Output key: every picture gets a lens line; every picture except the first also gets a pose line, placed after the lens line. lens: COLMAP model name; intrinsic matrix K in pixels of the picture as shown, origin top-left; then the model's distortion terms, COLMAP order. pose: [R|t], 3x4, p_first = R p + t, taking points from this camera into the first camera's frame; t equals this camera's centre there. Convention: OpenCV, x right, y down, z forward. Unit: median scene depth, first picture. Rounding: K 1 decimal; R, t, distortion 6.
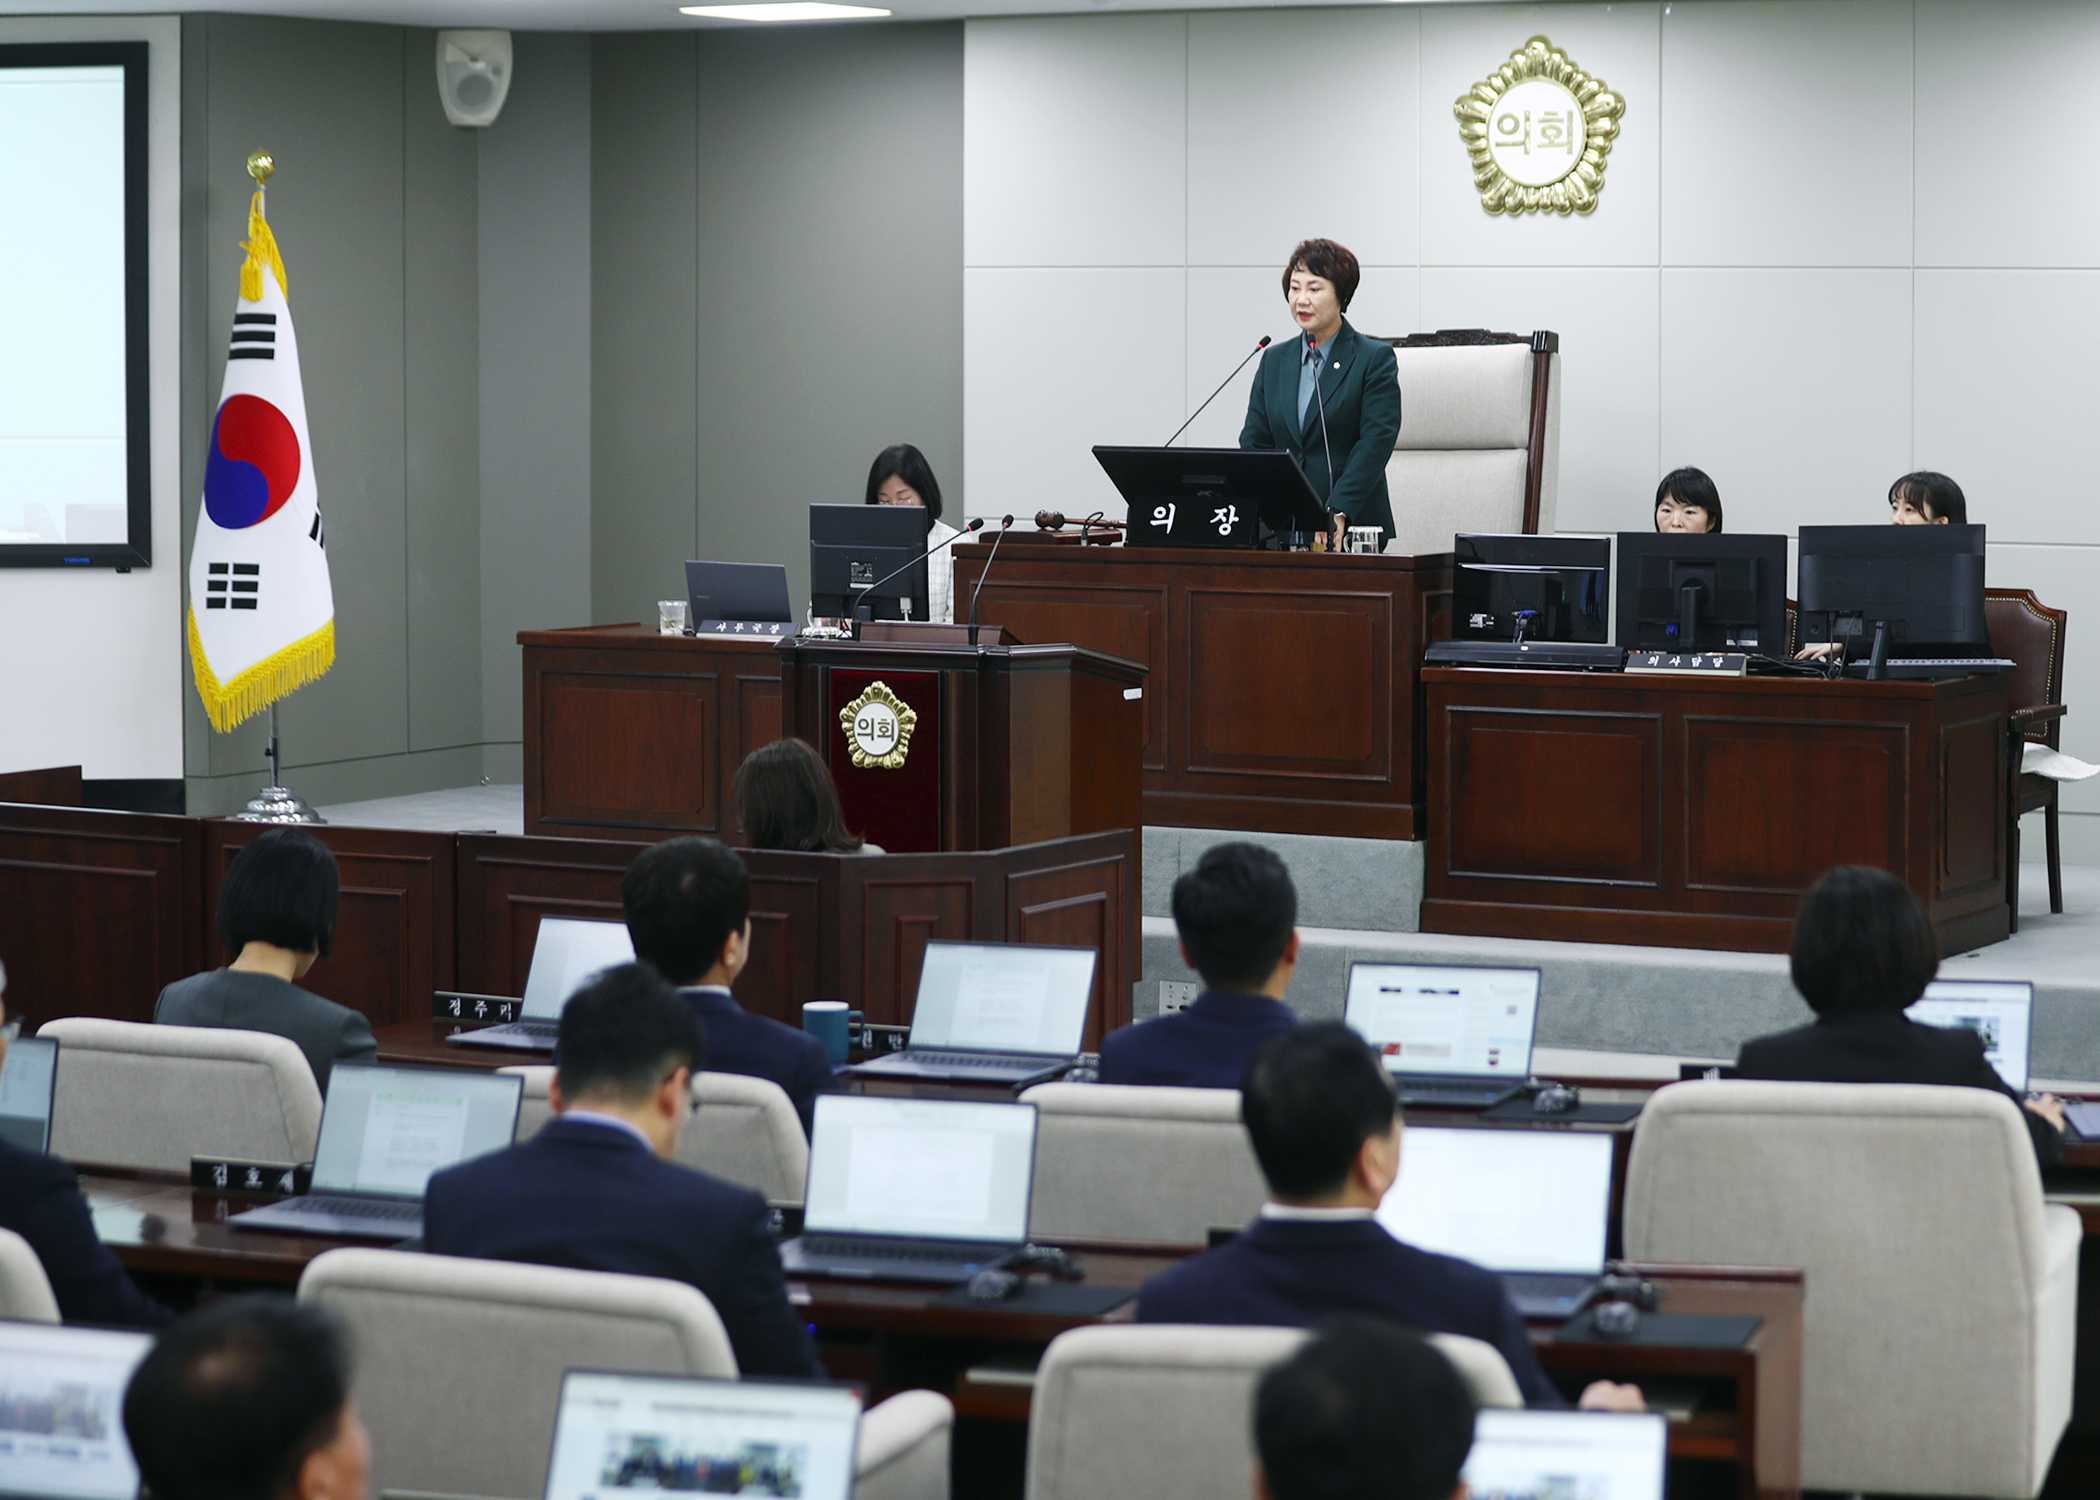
lens RADIAL K [[5219.7, 0, 1208.2], [0, 5219.7, 716.6], [0, 0, 1]] dist [-0.344450, 0.267754]
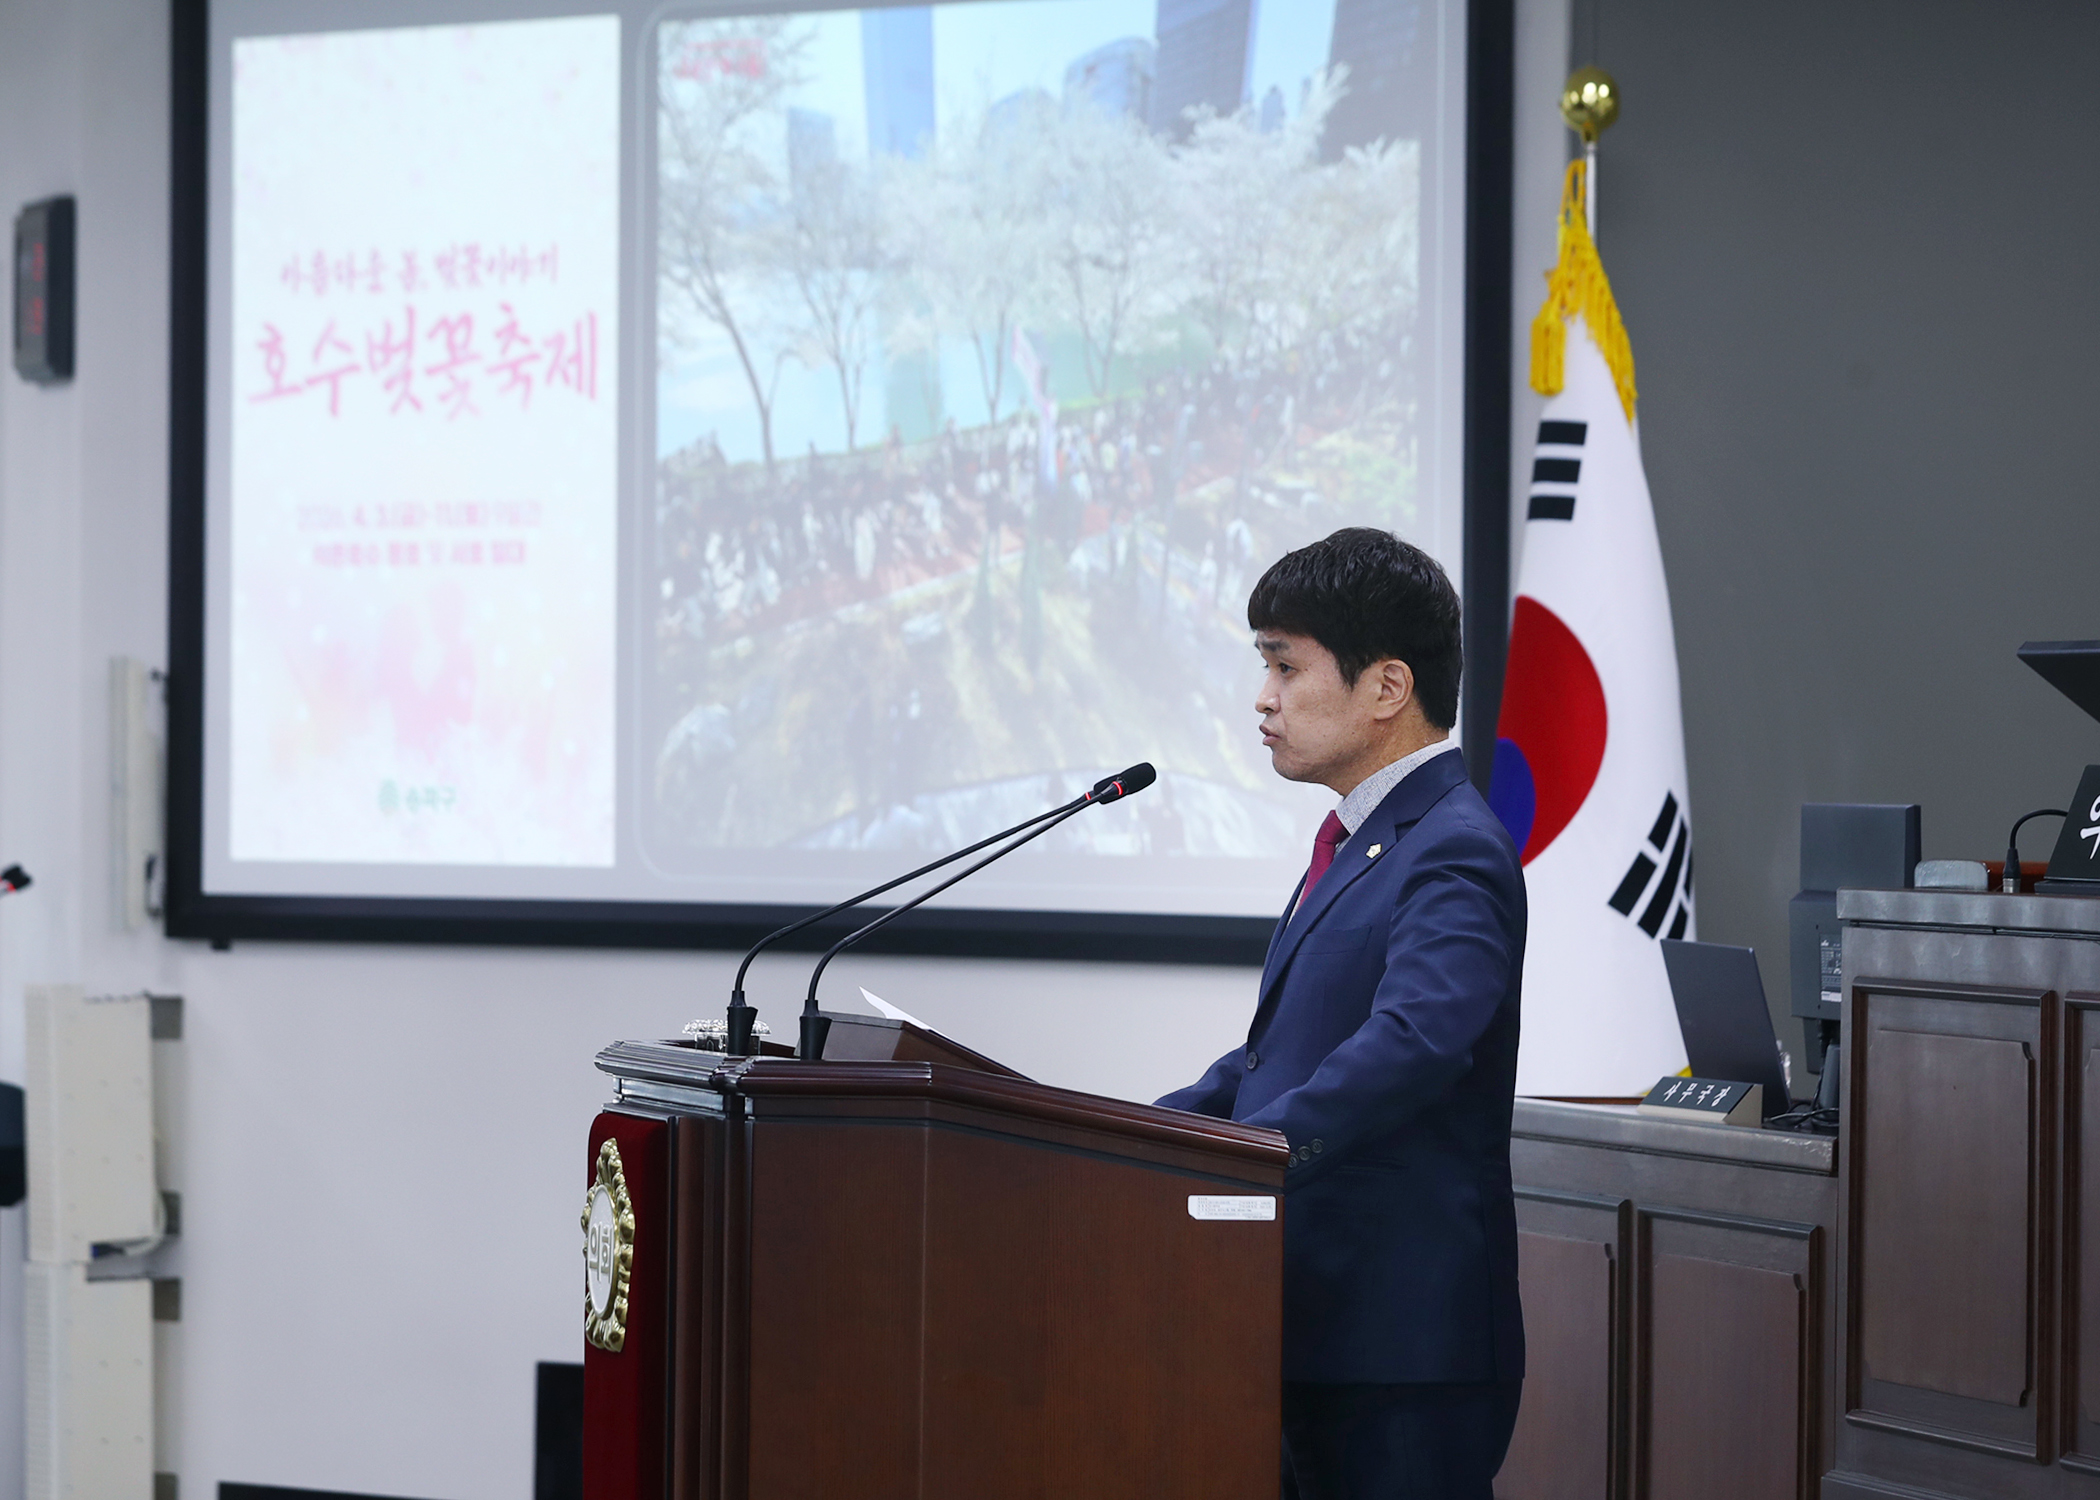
lens RADIAL K [[9039.5, 0, 1050.0], [0, 9039.5, 750.0], [0, 0, 1]] dist [-0.181954, 38.147802]
pose [[0.680344, 0.002948, -0.732887, 0.406853], [-0.067084, 0.996045, -0.058267, 0.001612], [0.729817, 0.088807, 0.677850, 0.449017]]
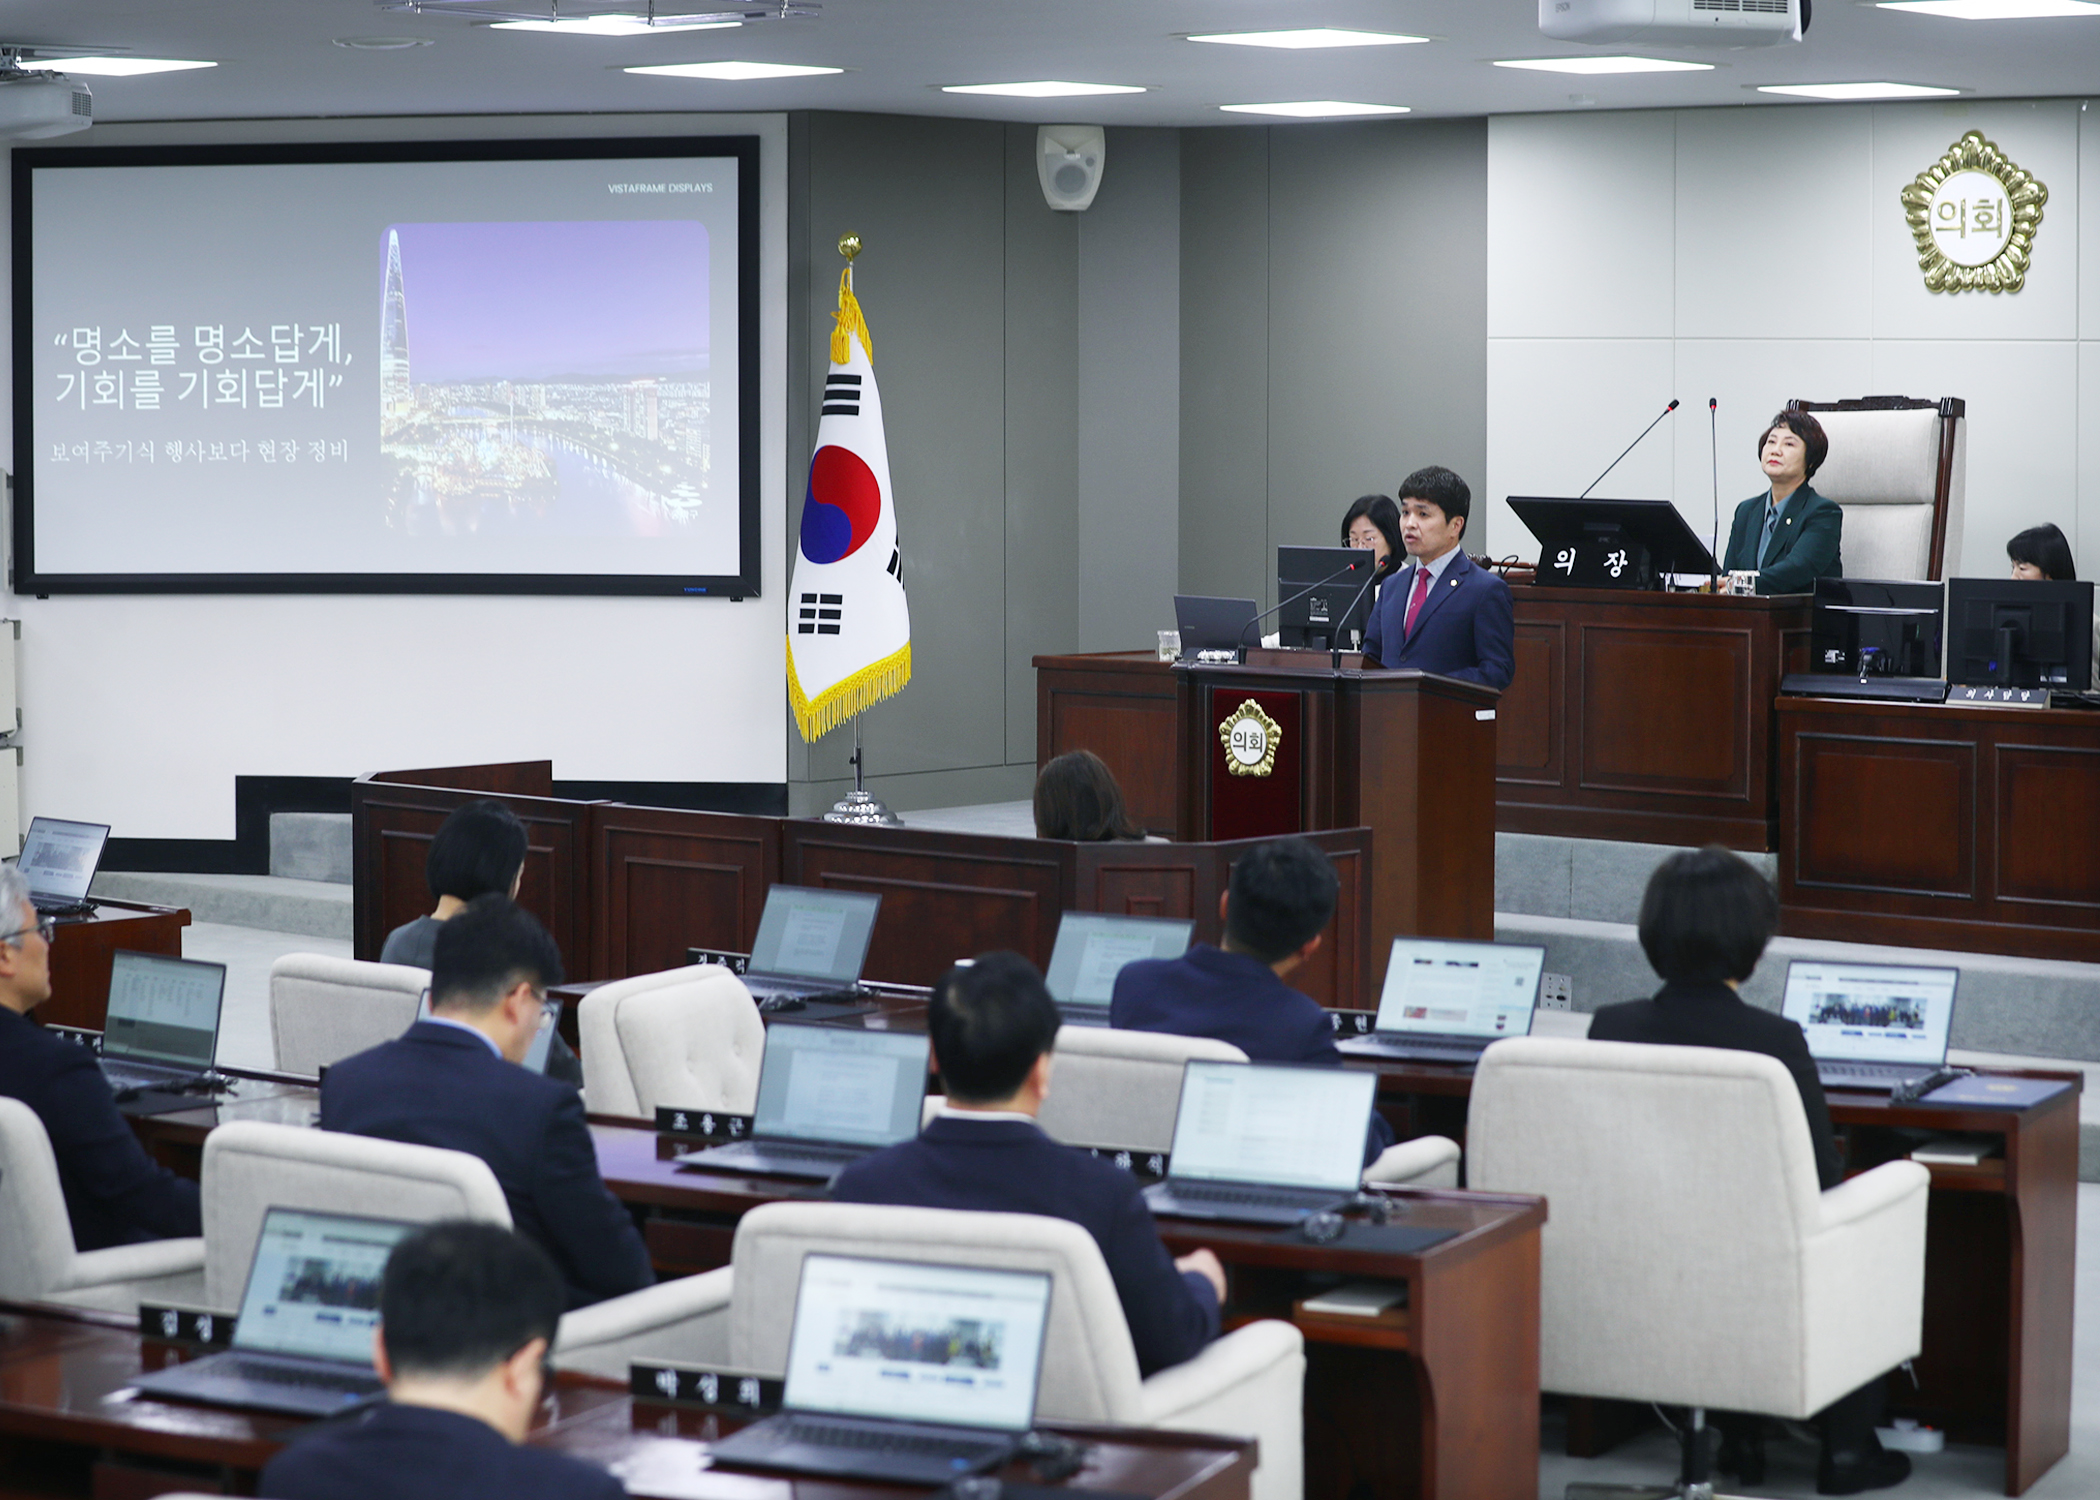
lens RADIAL K [[4848.3, 0, 1050.0], [0, 4848.3, 750.0], [0, 0, 1]] dist [-0.335842, 0.028958]
pose [[0.972672, 0.017517, -0.231523, 0.116205], [-0.018071, 0.999837, -0.000272, 0.004430], [0.231480, 0.004449, 0.972829, -0.031201]]
